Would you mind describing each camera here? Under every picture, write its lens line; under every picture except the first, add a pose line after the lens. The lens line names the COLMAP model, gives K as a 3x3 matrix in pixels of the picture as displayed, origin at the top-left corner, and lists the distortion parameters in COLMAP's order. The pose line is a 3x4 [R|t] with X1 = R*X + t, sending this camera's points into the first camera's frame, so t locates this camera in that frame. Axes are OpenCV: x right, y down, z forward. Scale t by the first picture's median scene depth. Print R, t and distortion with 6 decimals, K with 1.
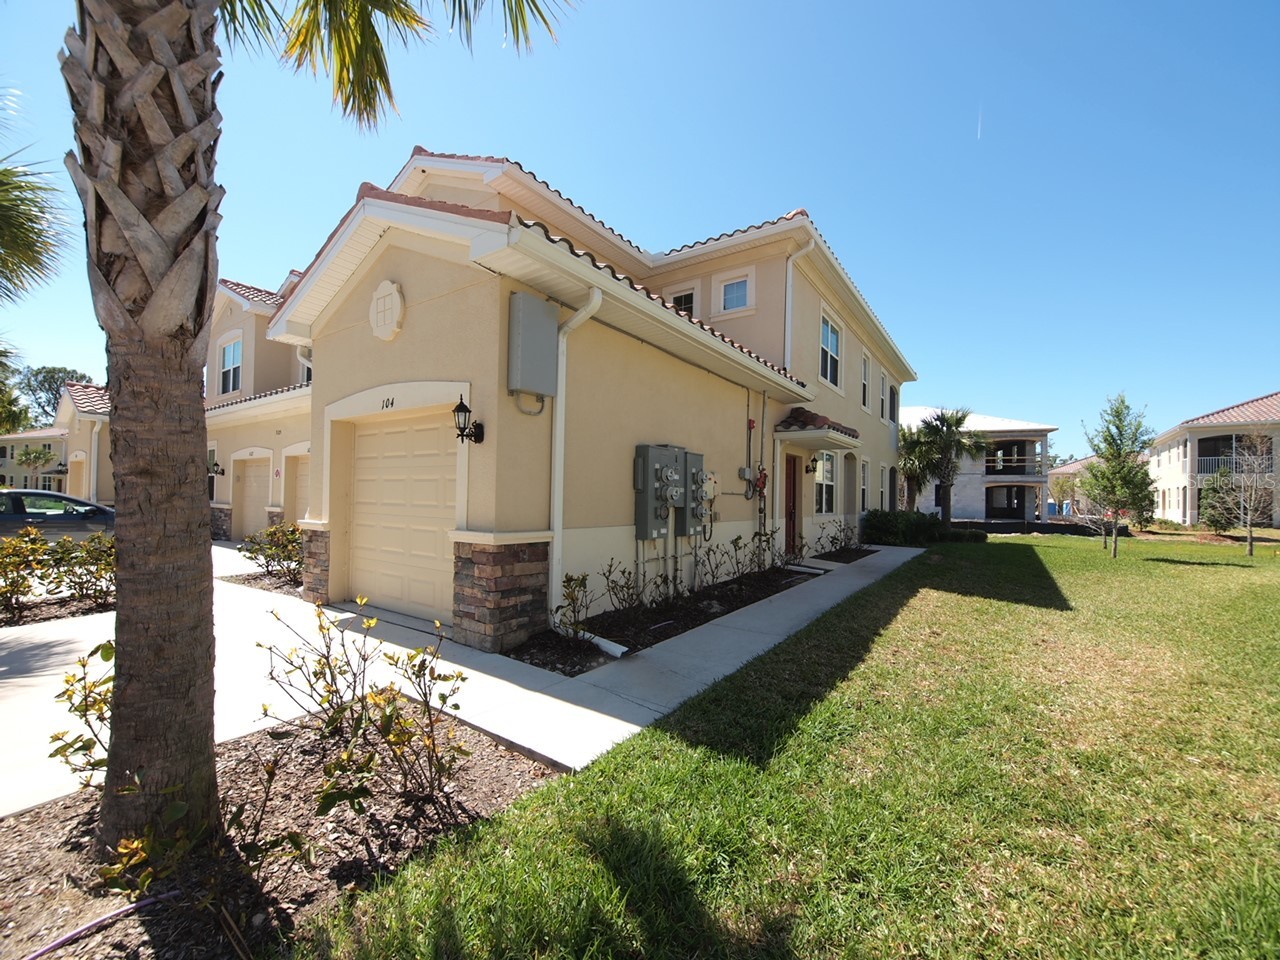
lens RADIAL K [[517.1, 0, 641.6], [0, 517.1, 486.3], [0, 0, 1]] dist [-0.001527, -0.000222]
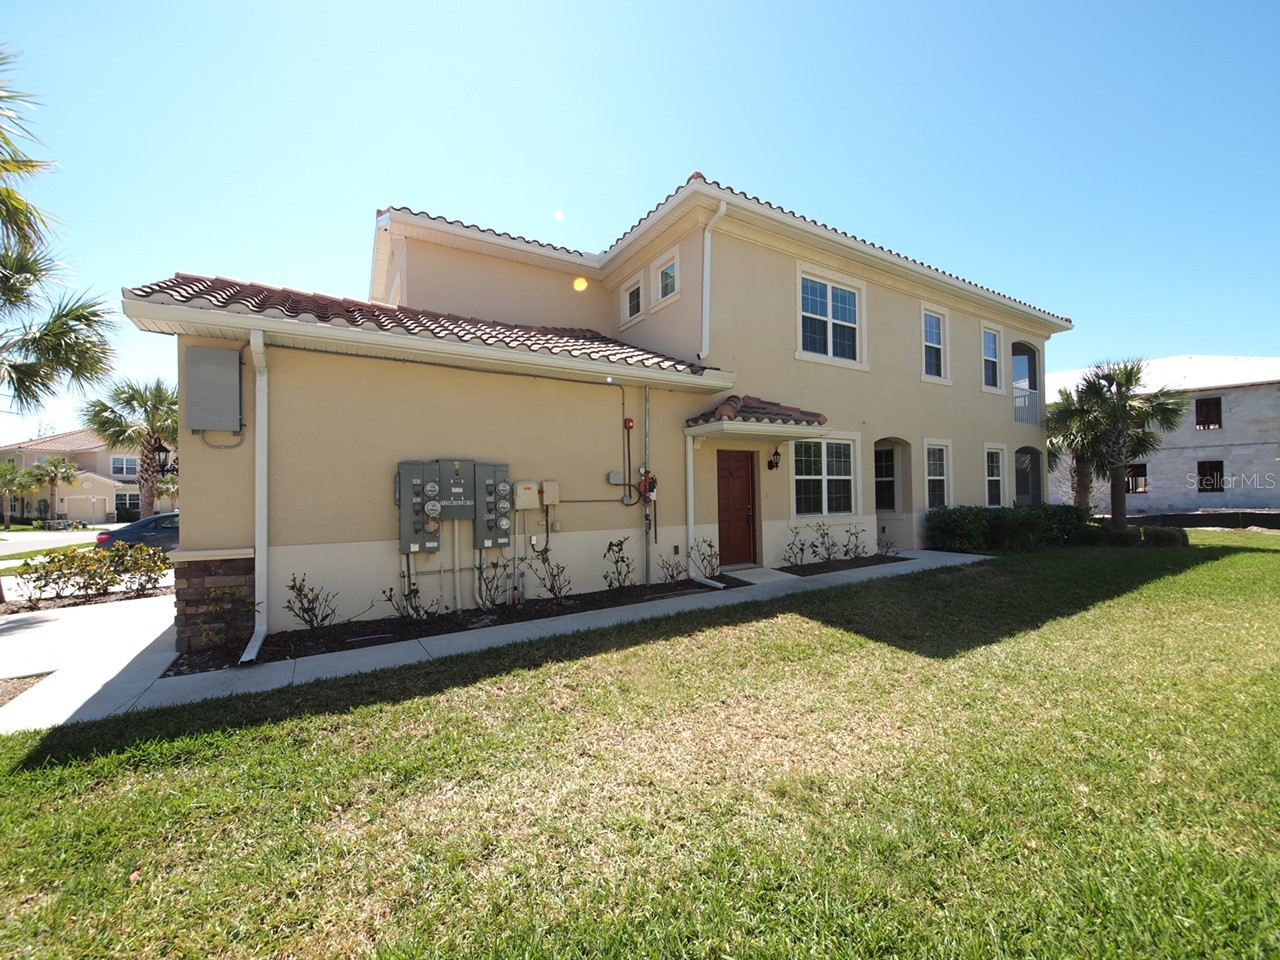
lens RADIAL K [[517.1, 0, 642.9], [0, 517.1, 486.1], [0, 0, 1]] dist [-0.001527, -0.000222]
pose [[0.921810, -0.037797, -0.385795, 0.550912], [0.041294, 0.999147, 0.000777, -0.008286], [0.385436, -0.016647, 0.922584, 0.148240]]
